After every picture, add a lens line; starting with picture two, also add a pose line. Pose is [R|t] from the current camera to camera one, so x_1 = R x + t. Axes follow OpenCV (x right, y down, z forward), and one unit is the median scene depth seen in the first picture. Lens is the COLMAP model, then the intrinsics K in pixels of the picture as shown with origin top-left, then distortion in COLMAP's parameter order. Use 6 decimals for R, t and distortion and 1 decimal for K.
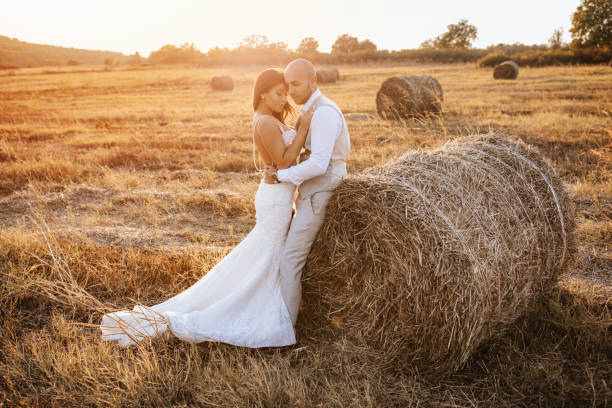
lens RADIAL K [[681.8, 0, 306.0], [0, 681.8, 204.0], [0, 0, 1]] dist [-0.005270, -0.016315]
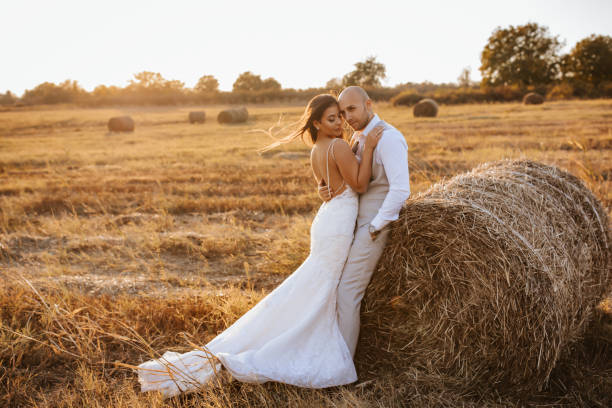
lens RADIAL K [[753.5, 0, 275.2], [0, 753.5, 204.1], [0, 0, 1]] dist [-0.001960, -0.008448]
pose [[0.984065, -0.025088, 0.176033, -0.103414], [0.038732, 0.996468, -0.074507, 0.011701], [-0.173542, 0.080138, 0.981561, -0.009583]]
